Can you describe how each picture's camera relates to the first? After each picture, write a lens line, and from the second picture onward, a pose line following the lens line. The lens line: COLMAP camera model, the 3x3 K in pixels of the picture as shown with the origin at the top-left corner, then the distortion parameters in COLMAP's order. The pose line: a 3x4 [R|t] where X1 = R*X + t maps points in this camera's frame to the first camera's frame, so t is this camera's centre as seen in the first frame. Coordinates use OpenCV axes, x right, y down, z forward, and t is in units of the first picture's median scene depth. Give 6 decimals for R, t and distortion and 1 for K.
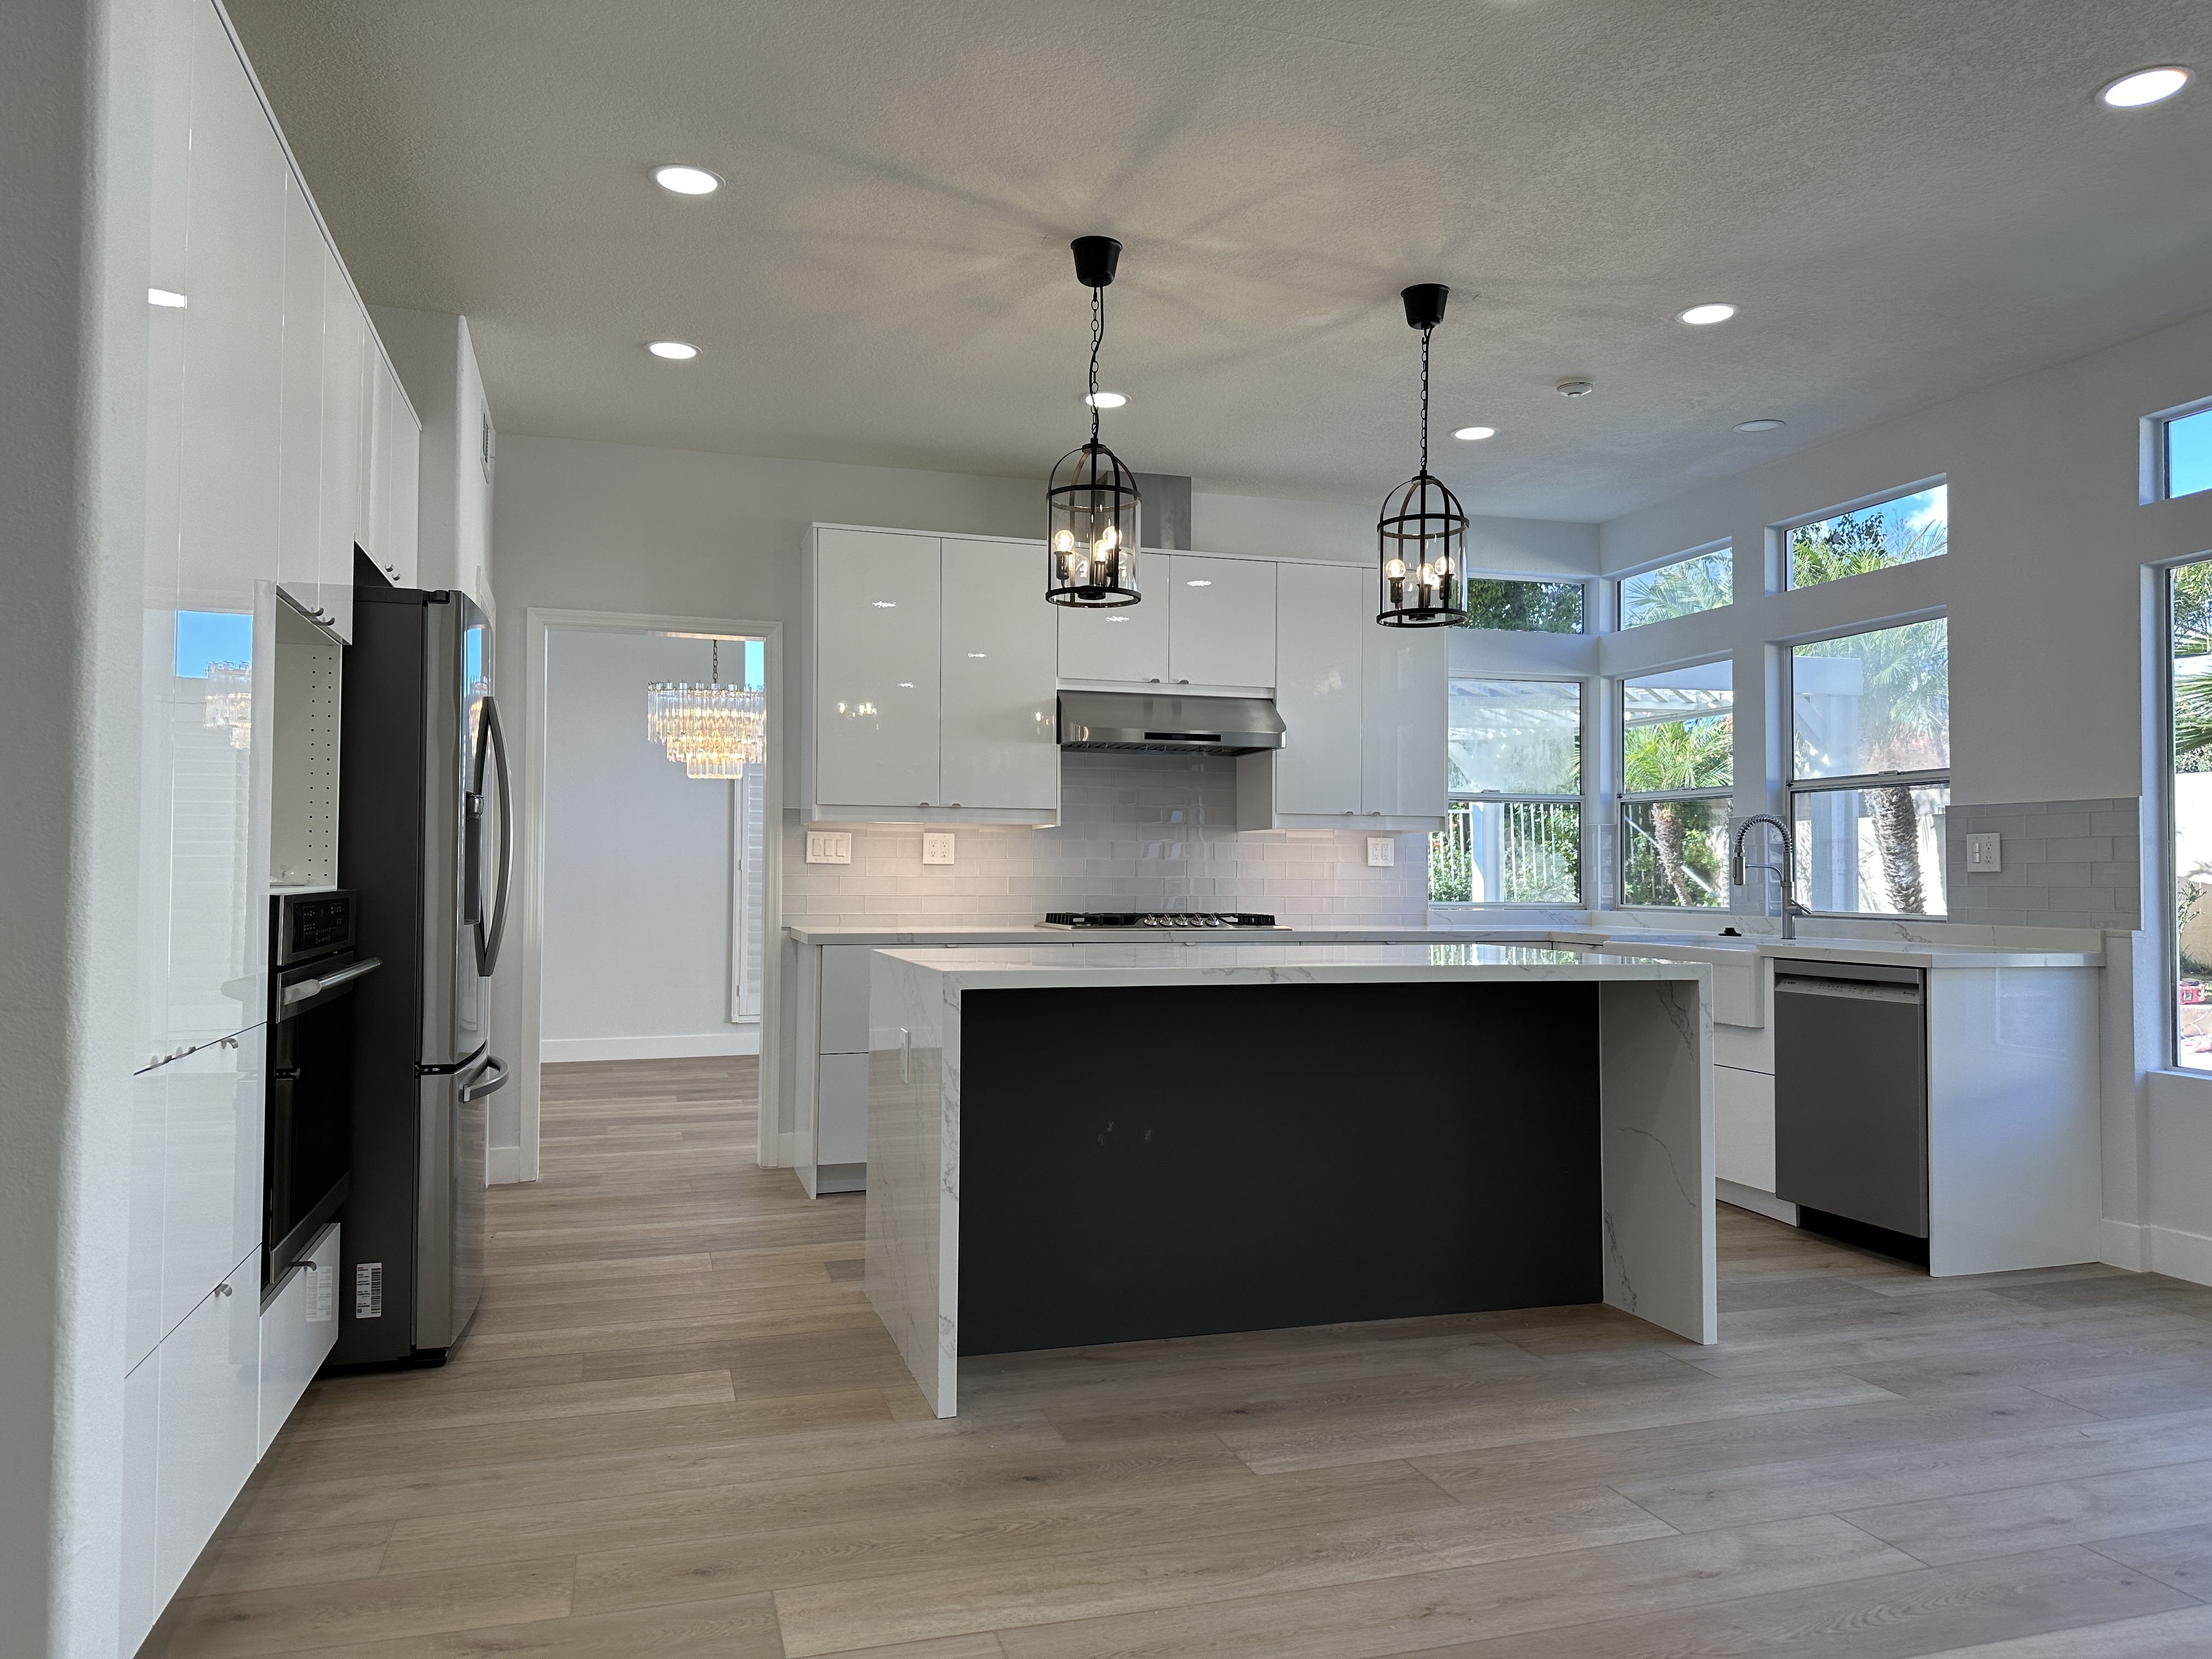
lens RADIAL K [[1568.2, 0, 1106.0], [0, 1568.2, 829.5], [0, 0, 1]] dist [0.041161, -0.044261]
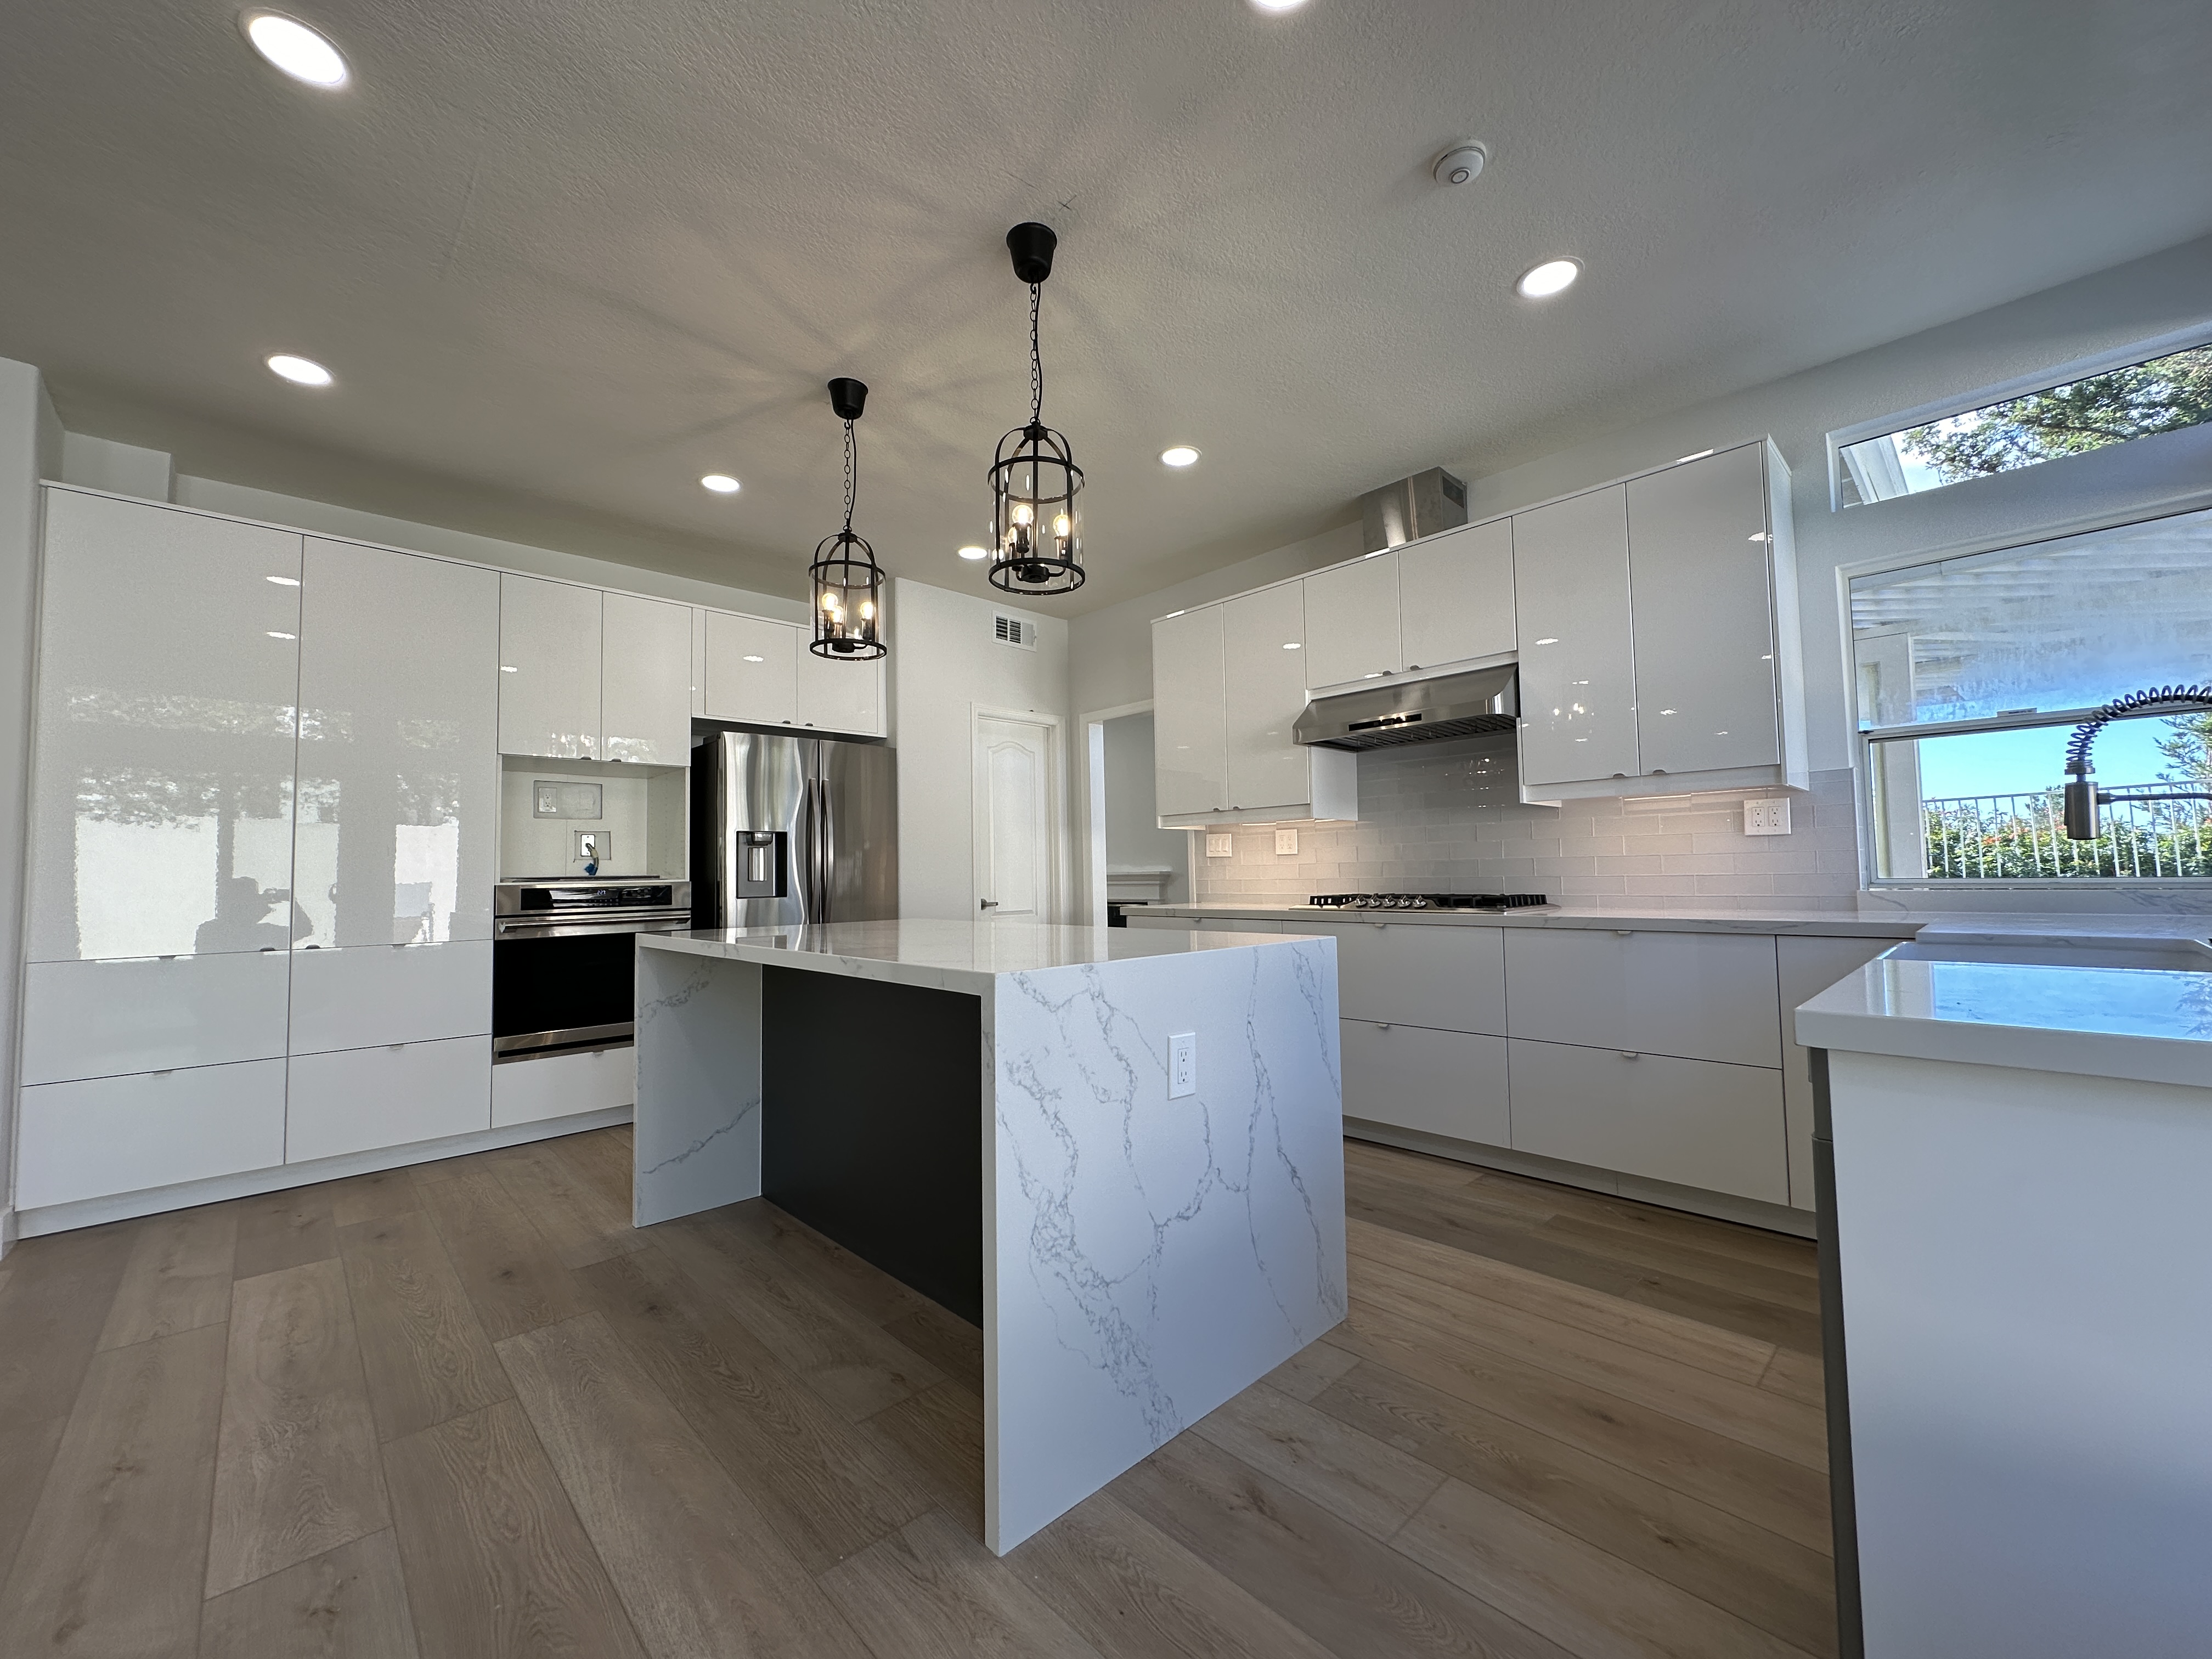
lens RADIAL K [[887.7, 0, 1106.0], [0, 887.7, 829.5], [0, 0, 1]] dist [0.005649, 0.000316]
pose [[0.433022, -0.060703, -0.899337, 0.766841], [0.048114, 0.997864, -0.044186, 0.043465], [0.900099, -0.024137, 0.435017, 0.898794]]
